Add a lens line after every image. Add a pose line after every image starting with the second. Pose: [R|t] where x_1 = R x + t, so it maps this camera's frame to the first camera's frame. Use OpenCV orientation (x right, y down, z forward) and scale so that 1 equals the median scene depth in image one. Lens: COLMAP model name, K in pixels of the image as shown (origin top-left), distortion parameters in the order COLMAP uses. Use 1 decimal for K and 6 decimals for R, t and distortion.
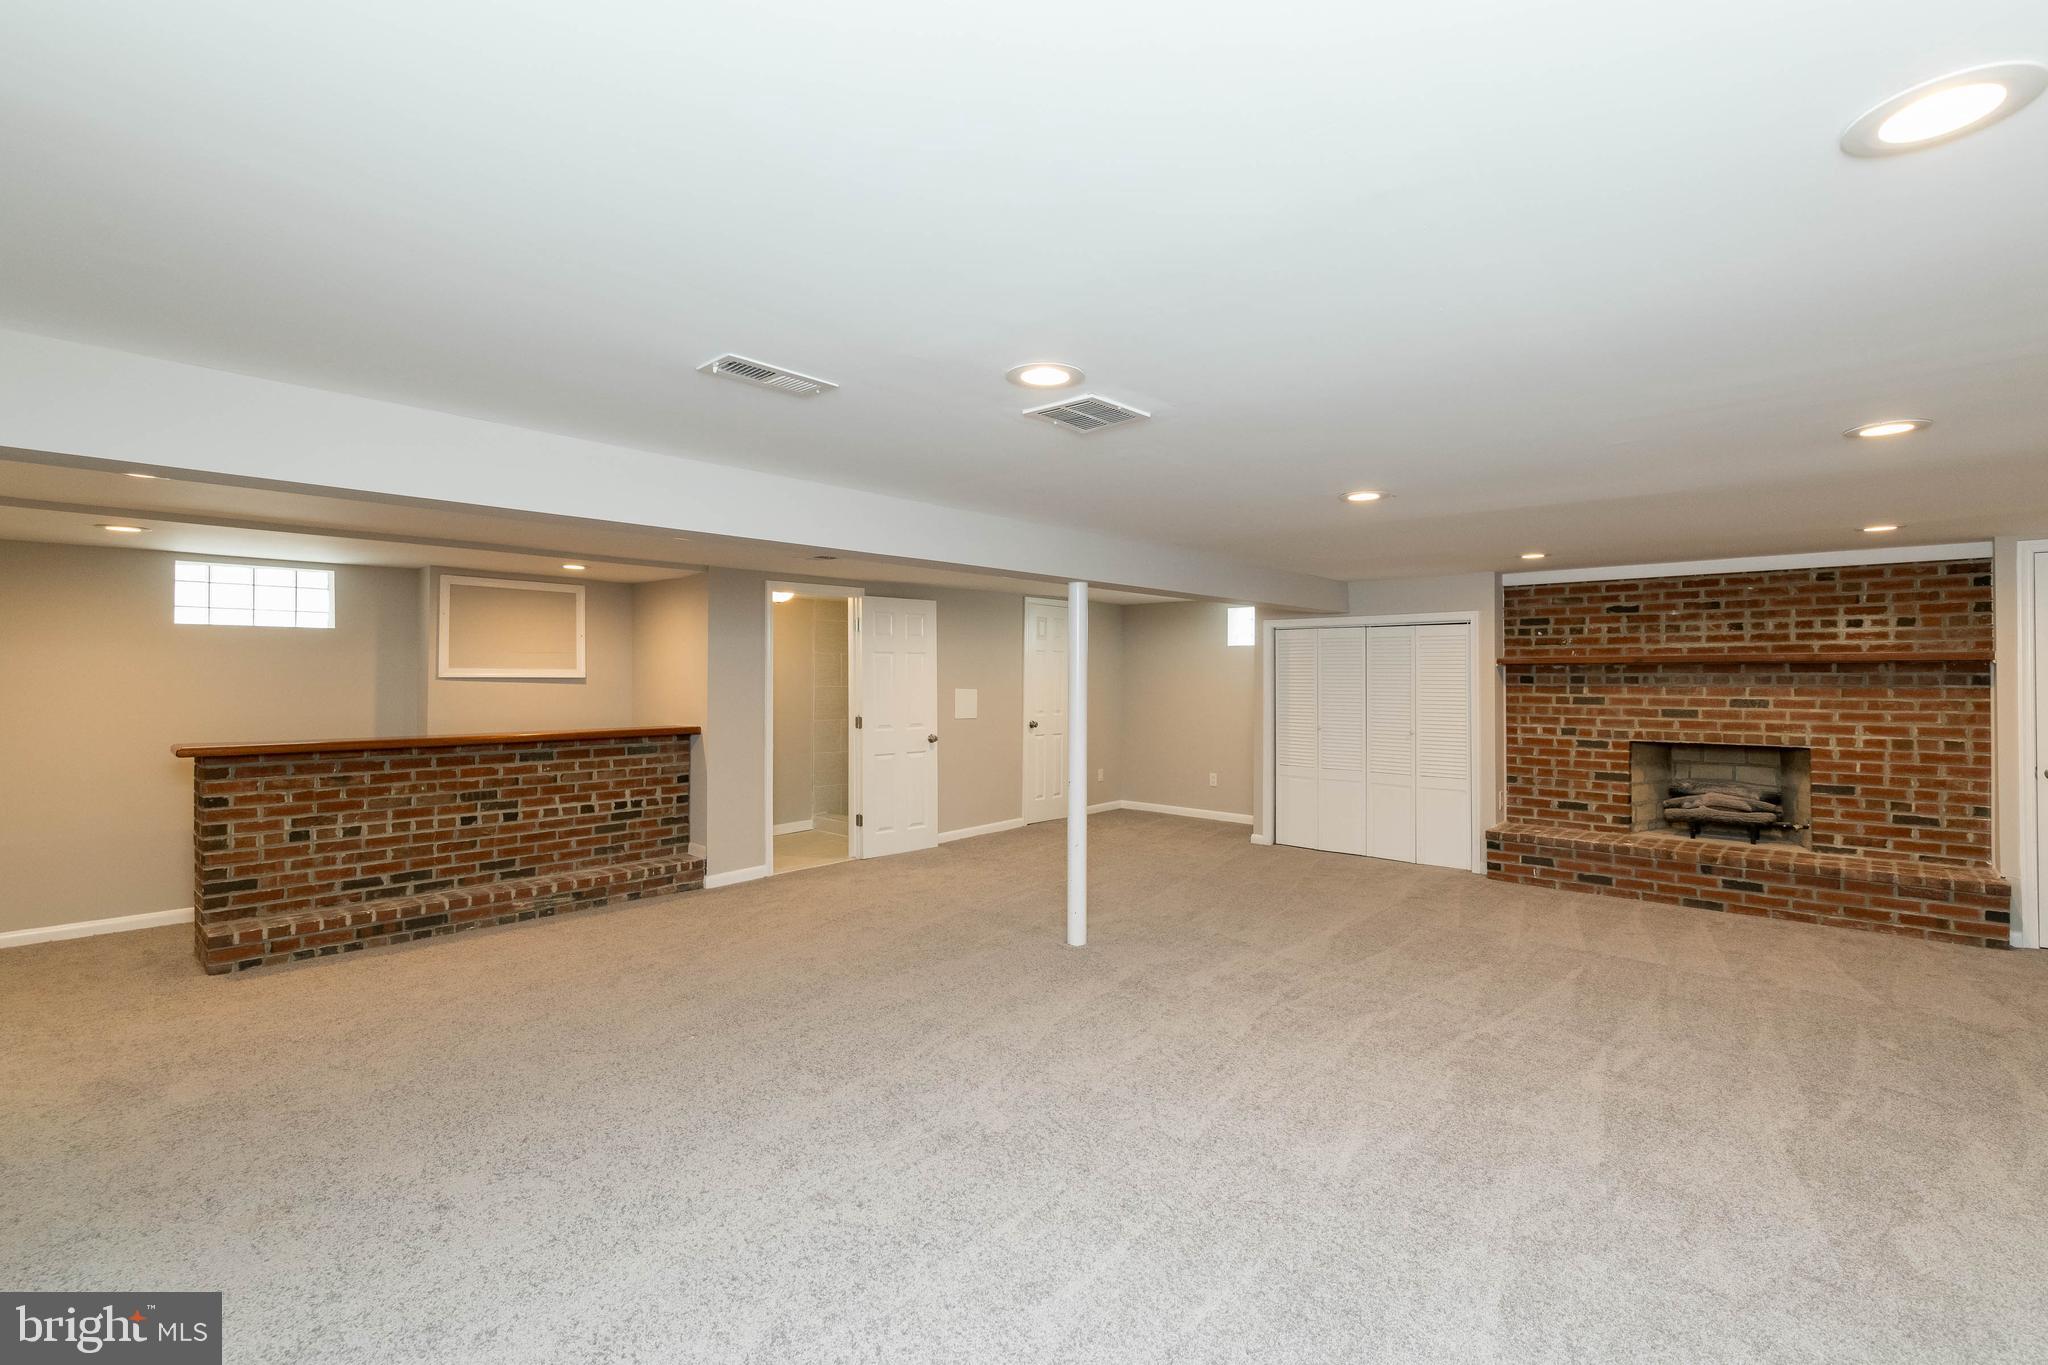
lens RADIAL K [[884.3, 0, 1026.9], [0, 884.3, 679.8], [0, 0, 1]] dist [0.001019, -0.000103]
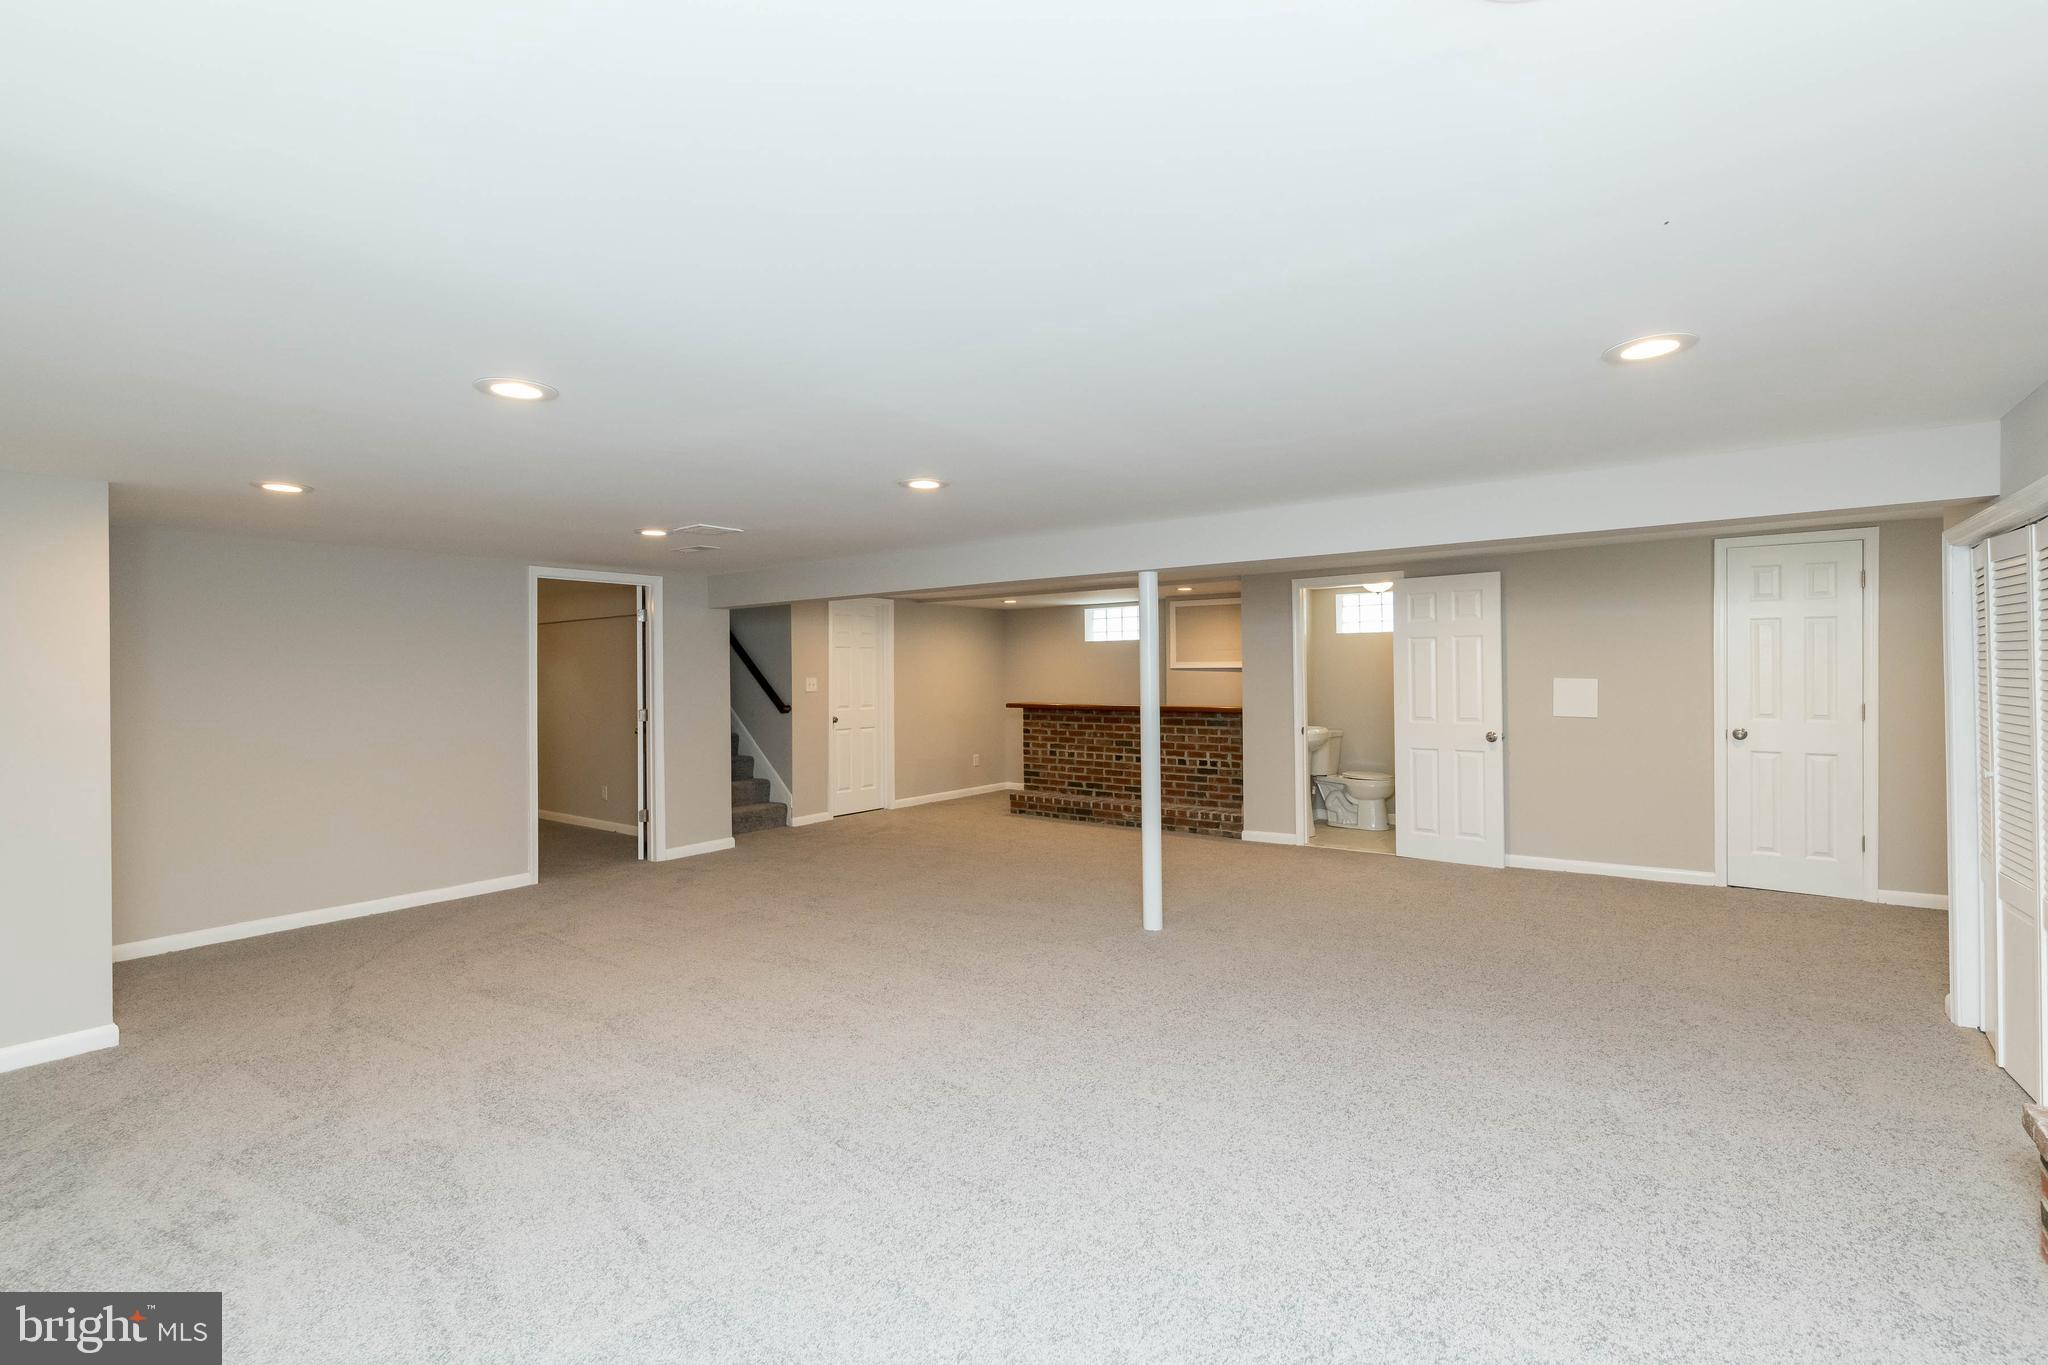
lens RADIAL K [[884.3, 0, 1026.9], [0, 884.3, 679.8], [0, 0, 1]] dist [0.001019, -0.000103]
pose [[0.097134, 0.007805, -0.995241, 0.871970], [0.010379, 0.999907, 0.008855, 0.001459], [0.995217, -0.011189, 0.097044, 0.626830]]
